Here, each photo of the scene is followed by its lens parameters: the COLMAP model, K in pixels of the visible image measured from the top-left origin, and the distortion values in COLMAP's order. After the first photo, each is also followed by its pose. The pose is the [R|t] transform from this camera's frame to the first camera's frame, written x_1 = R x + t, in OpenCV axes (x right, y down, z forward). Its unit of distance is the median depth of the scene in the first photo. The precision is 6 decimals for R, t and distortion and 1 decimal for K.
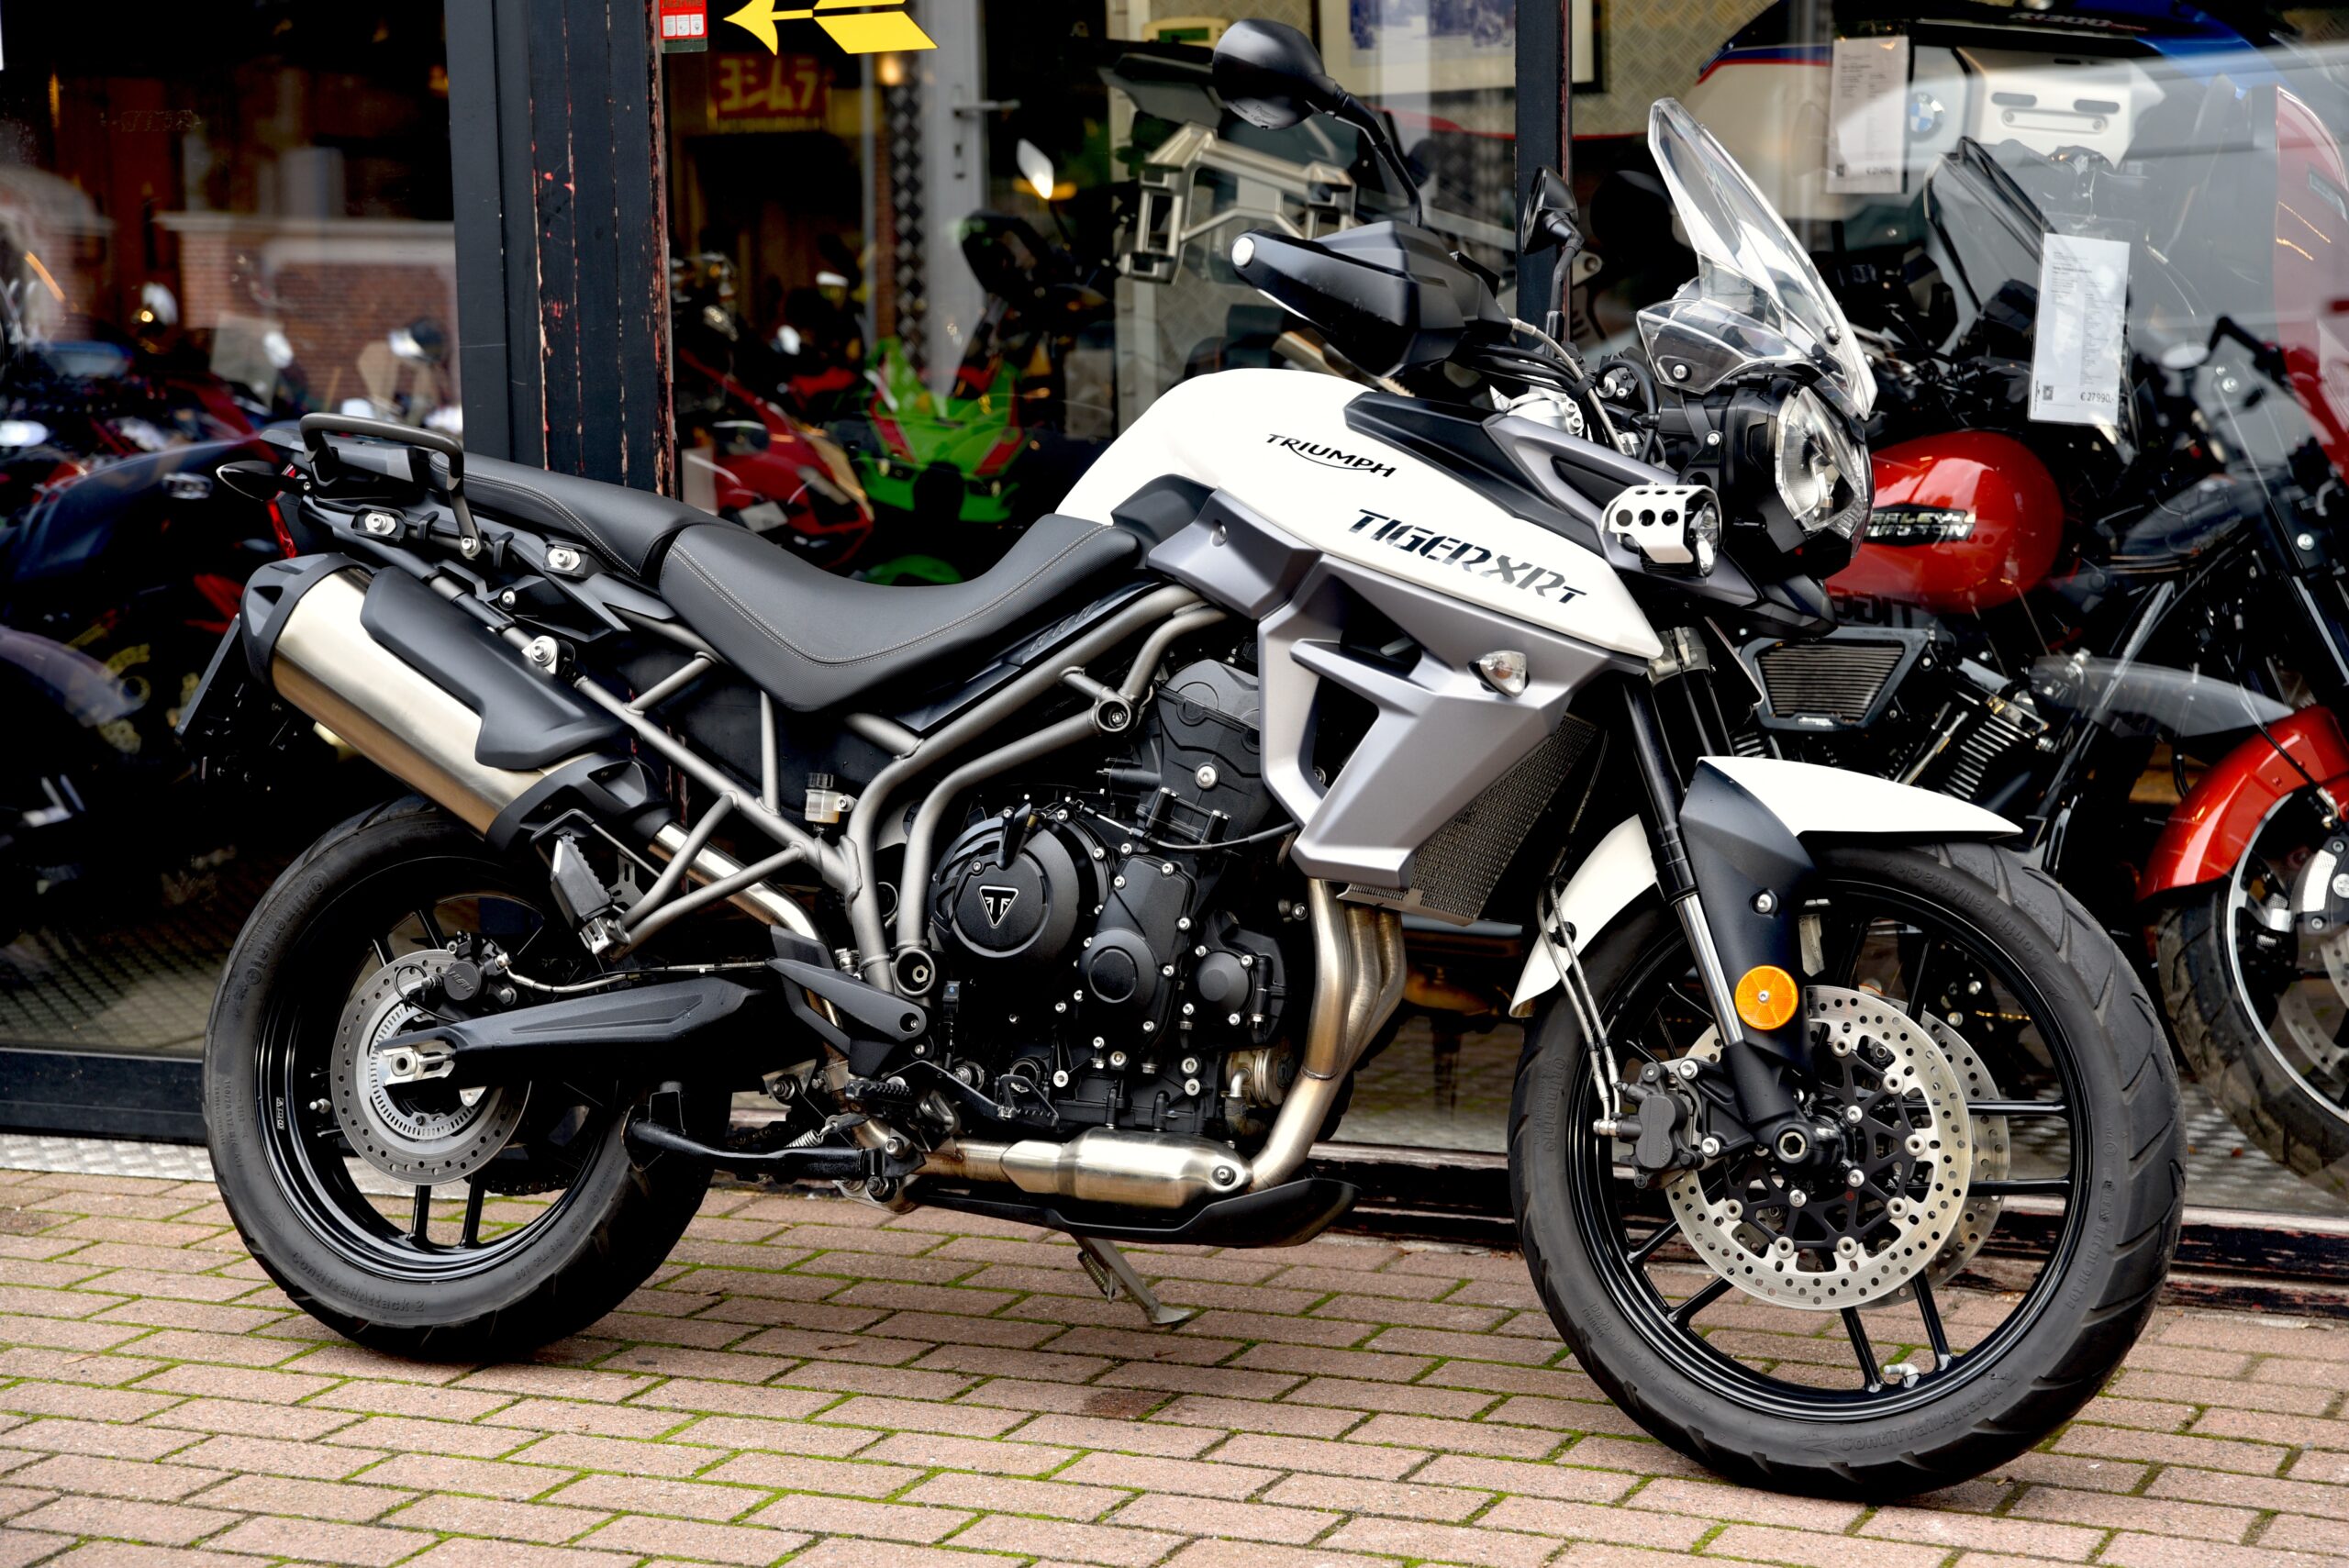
lens RADIAL K [[4359.0, 0, 1174.5], [0, 4359.0, 784.0], [0, 0, 1]] dist [0.200923, 0.322665]
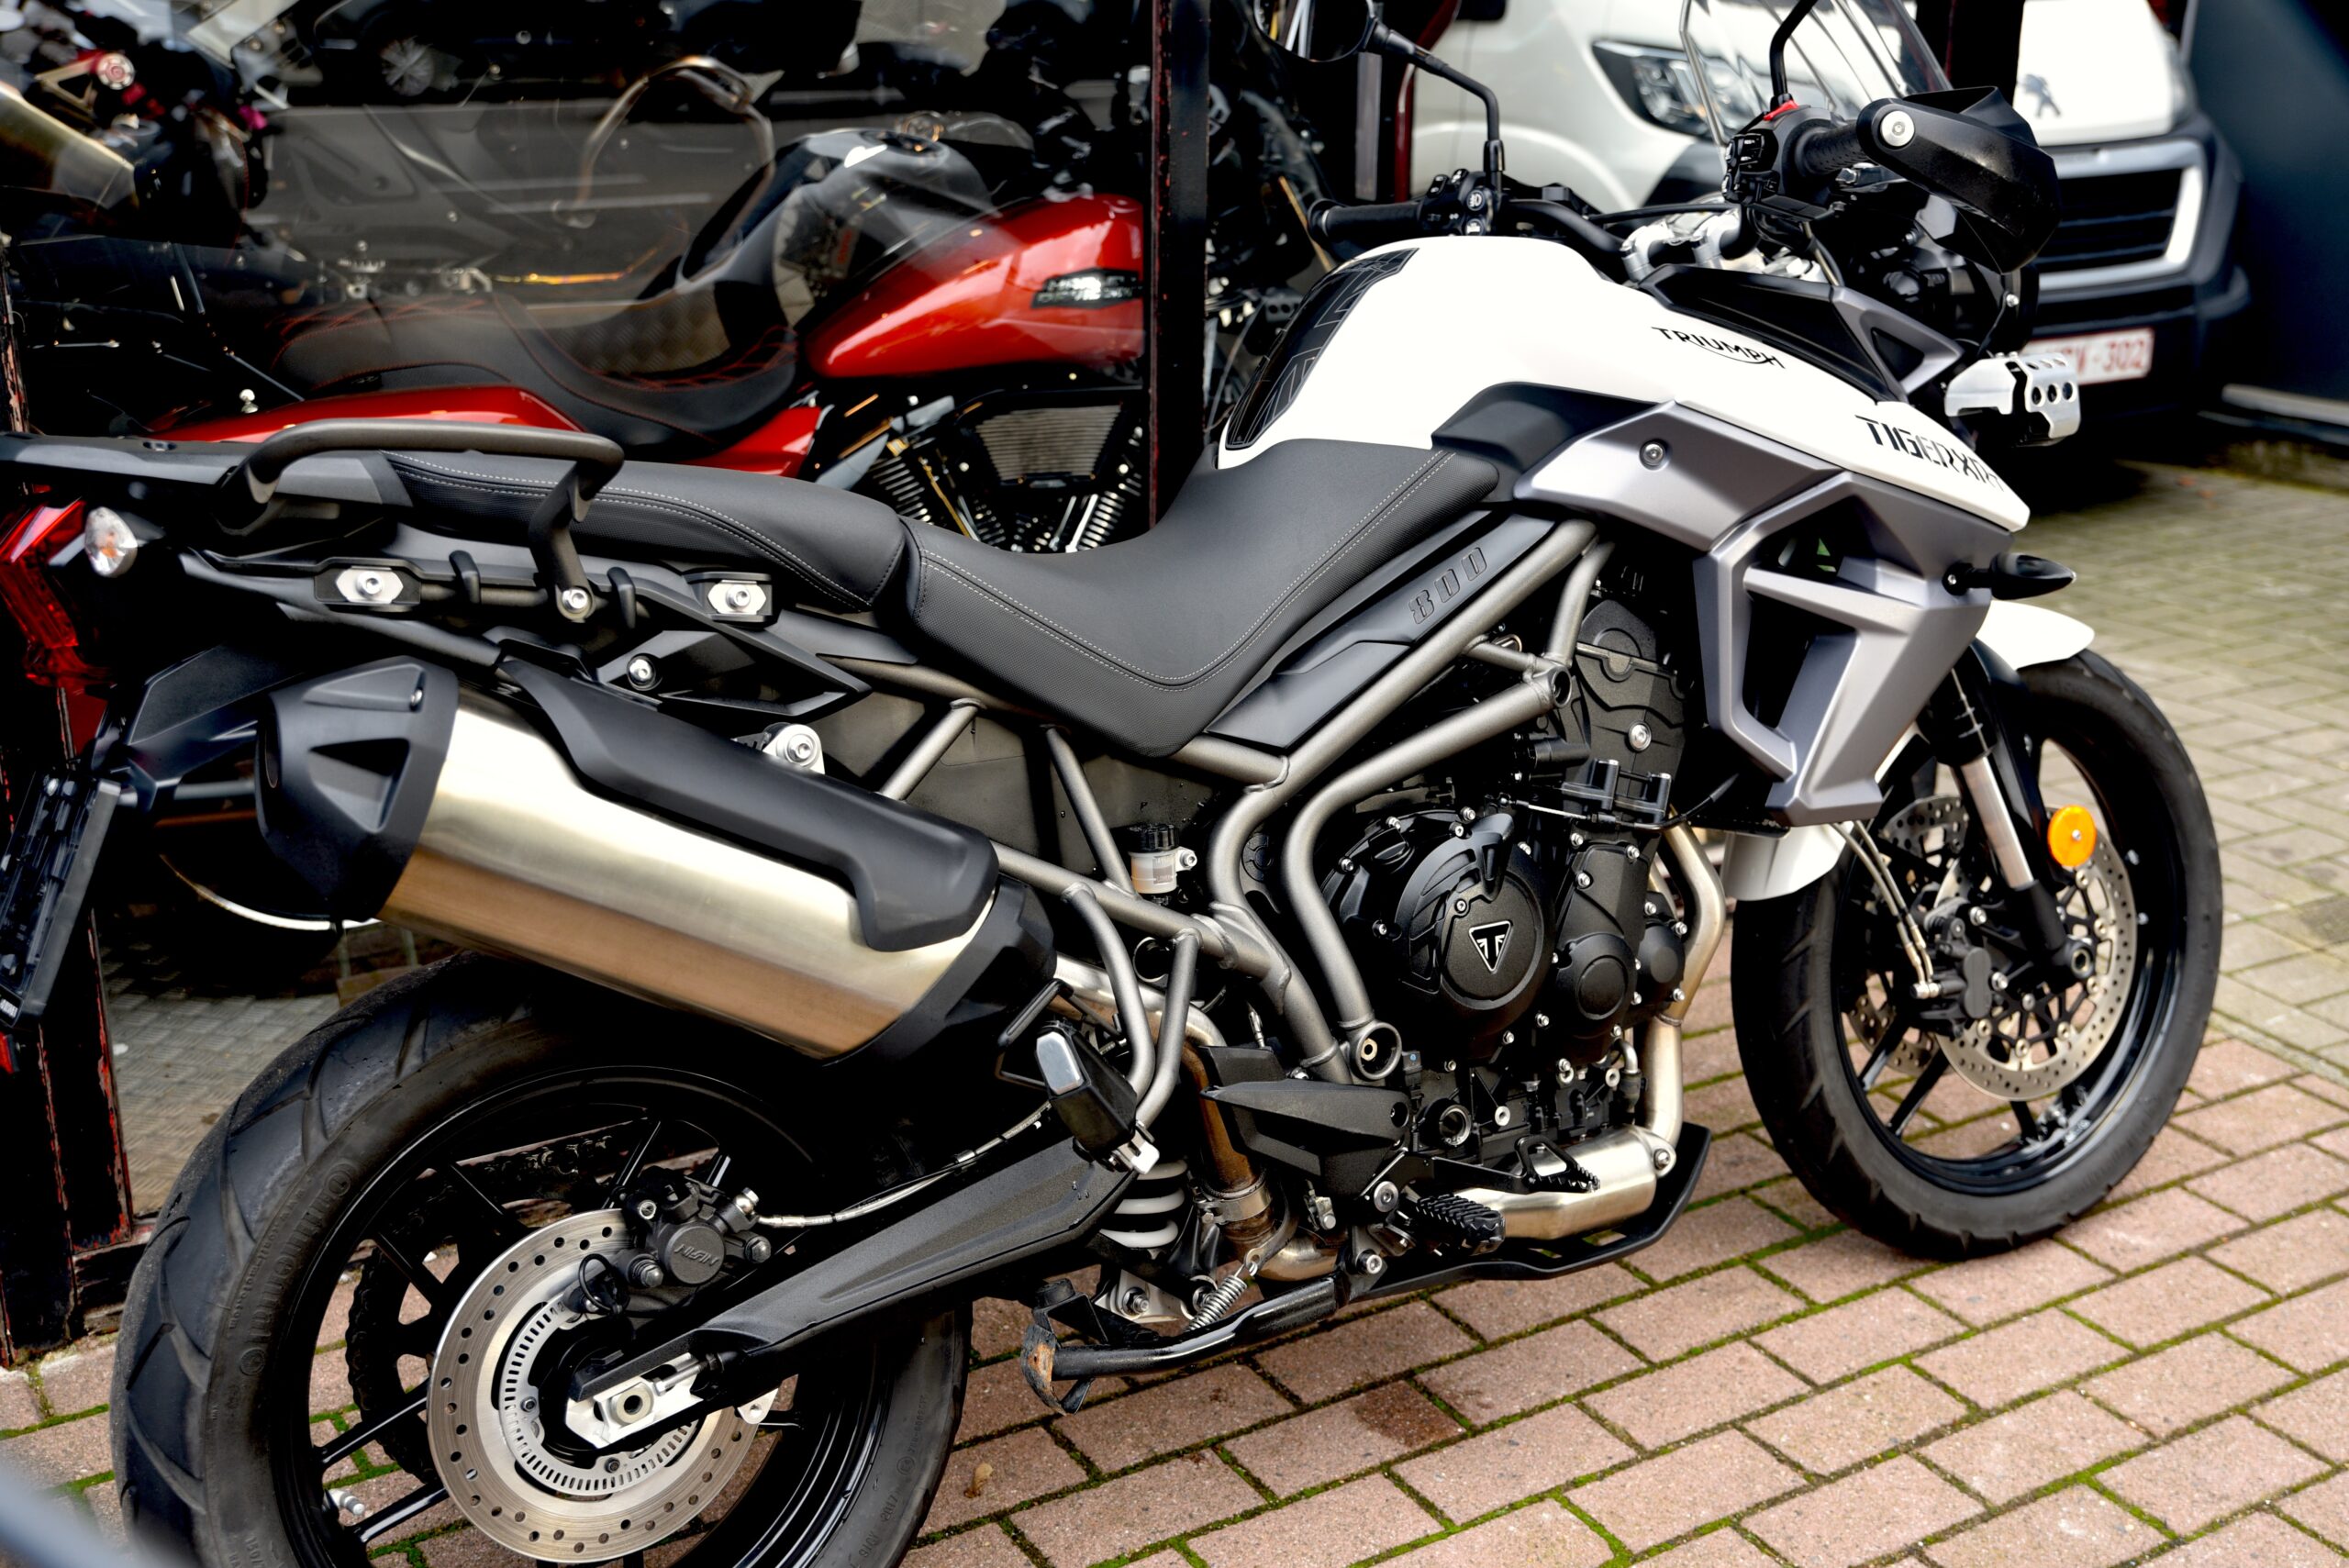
lens RADIAL K [[2621.5, 0, 1174.5], [0, 2621.5, 784.0], [0, 0, 1]] dist [-0.064305, 0.411512]
pose [[0.543110, -0.242545, 0.803868, -0.456174], [0.067509, 0.966885, 0.246121, -0.124898], [-0.836943, -0.079402, 0.541499, 0.788535]]
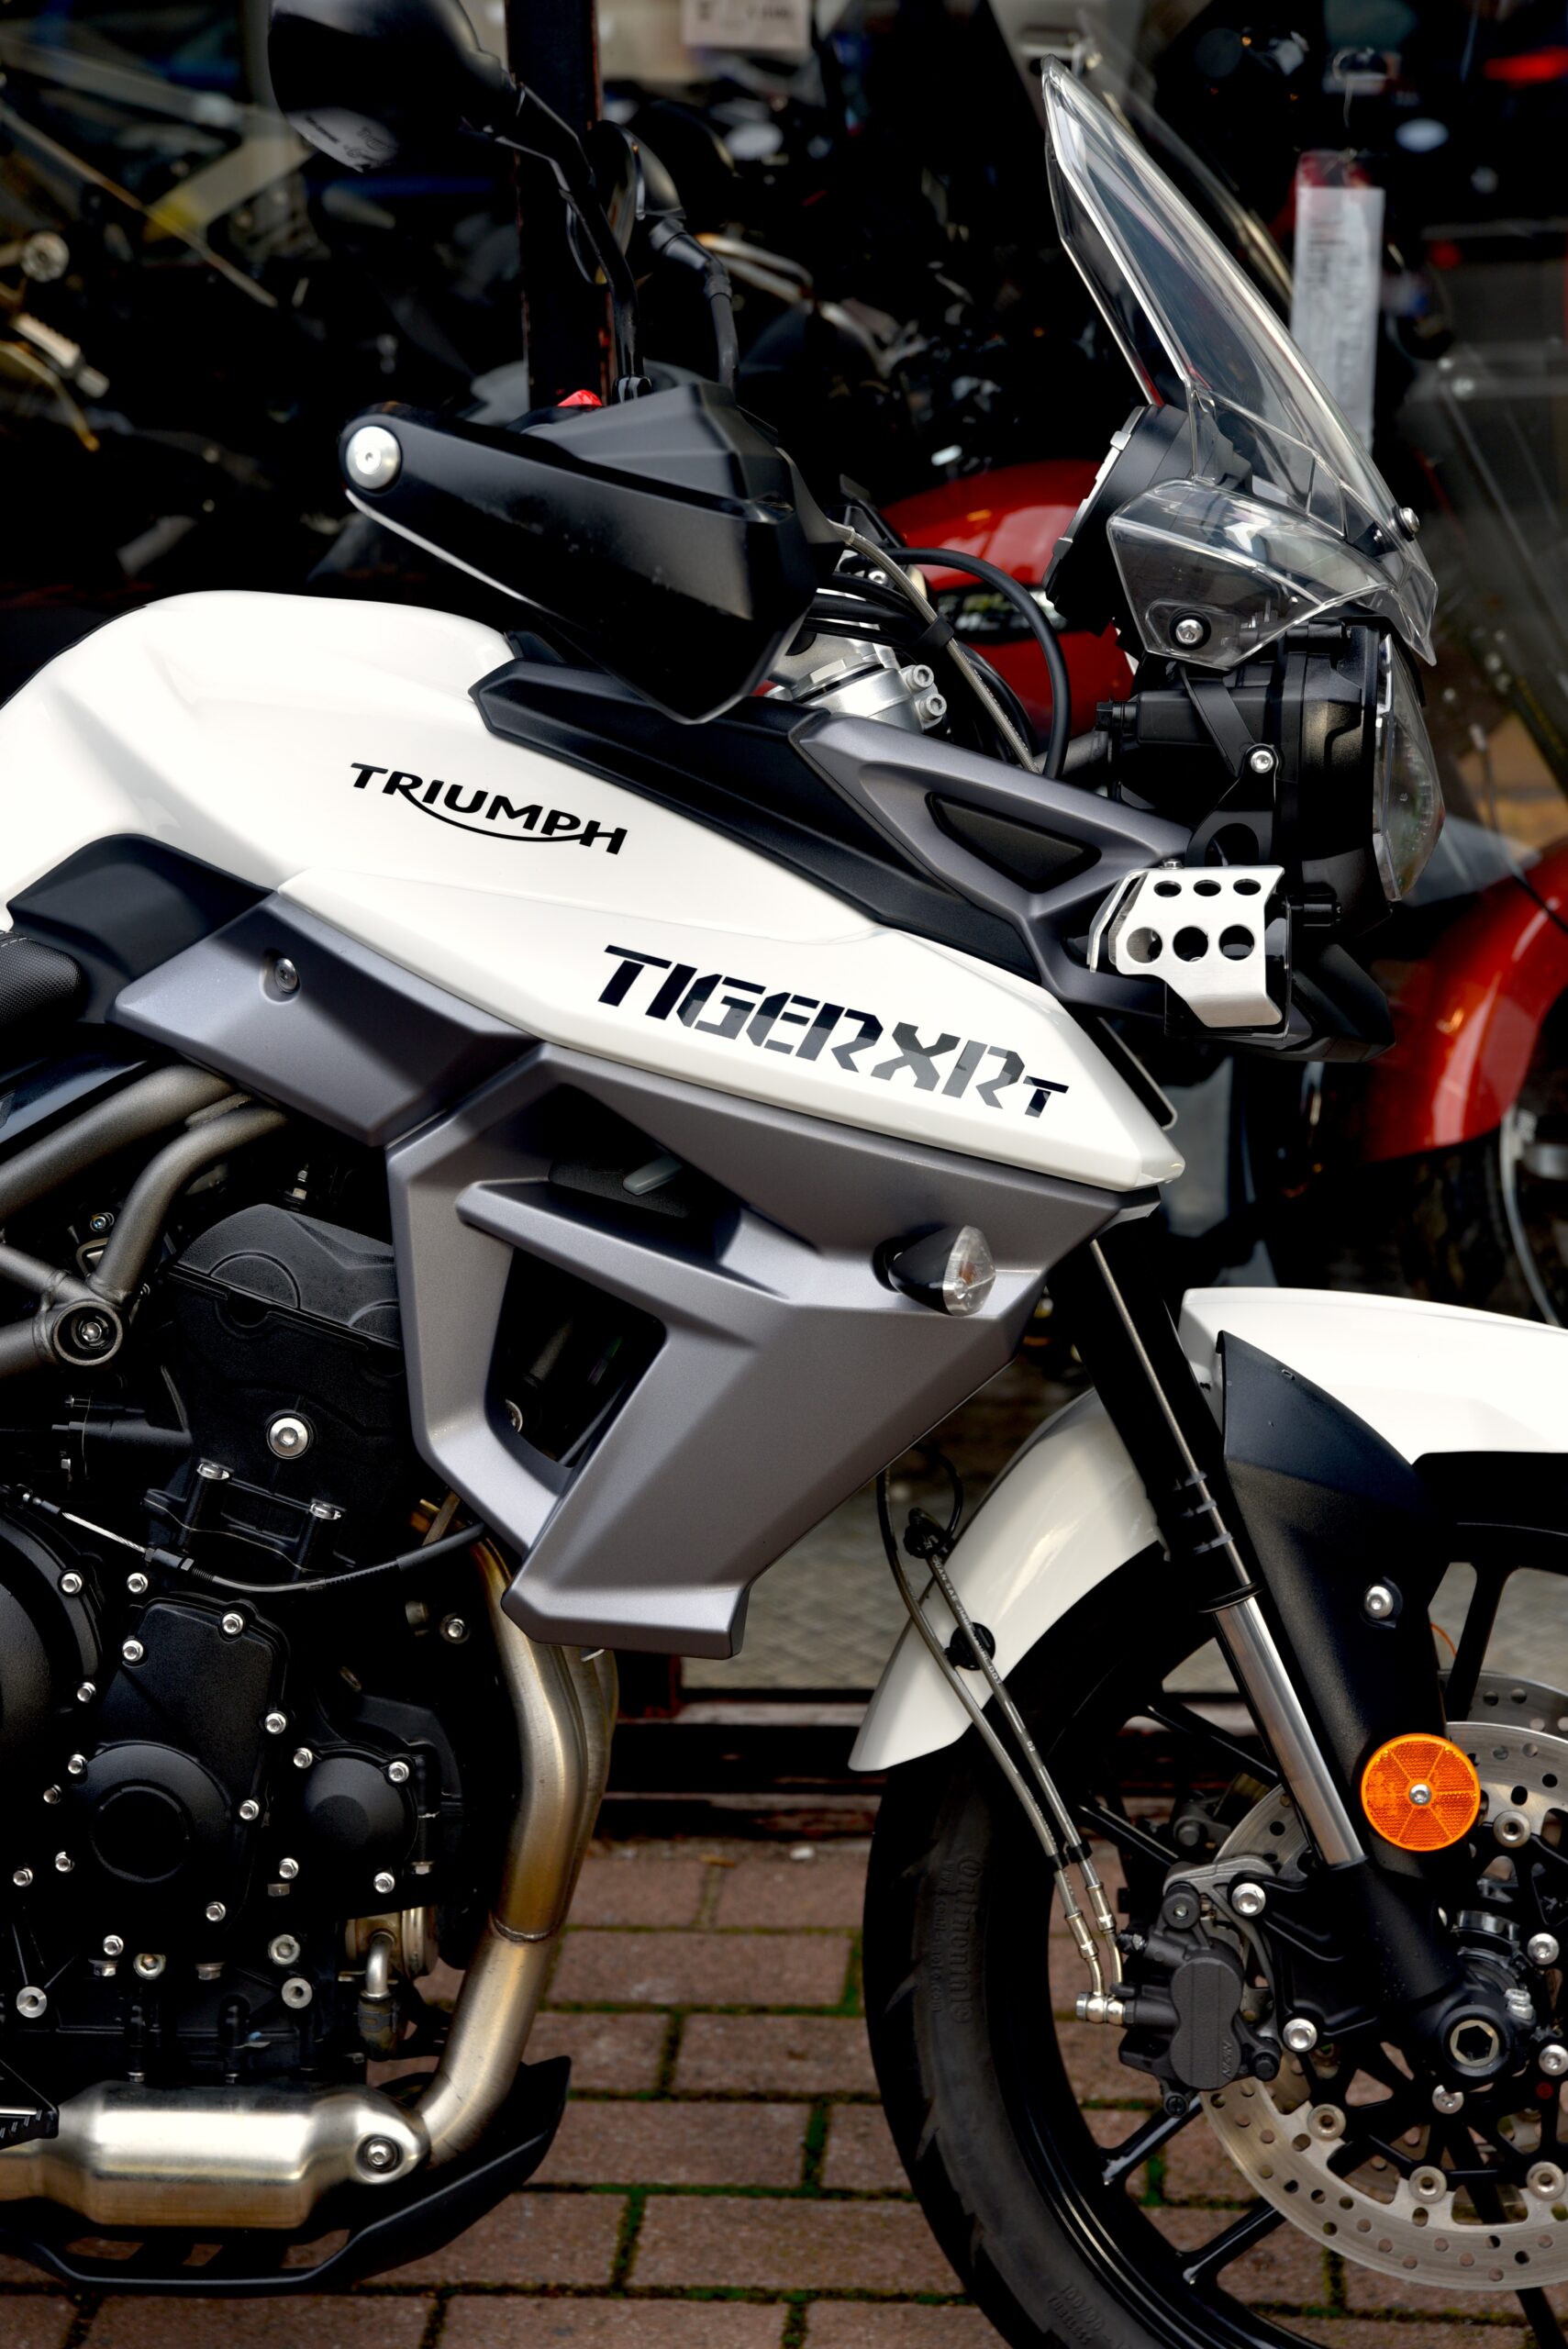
lens RADIAL K [[3969.8, 0, 784.0], [0, 3969.8, 1174.5], [0, 0, 1]] dist [0.135211, 0.269009]
pose [[0.941049, -0.117945, 0.317041, -0.082869], [0.055431, 0.978343, 0.199431, -0.122177], [-0.333697, -0.170101, 0.927207, 0.541756]]
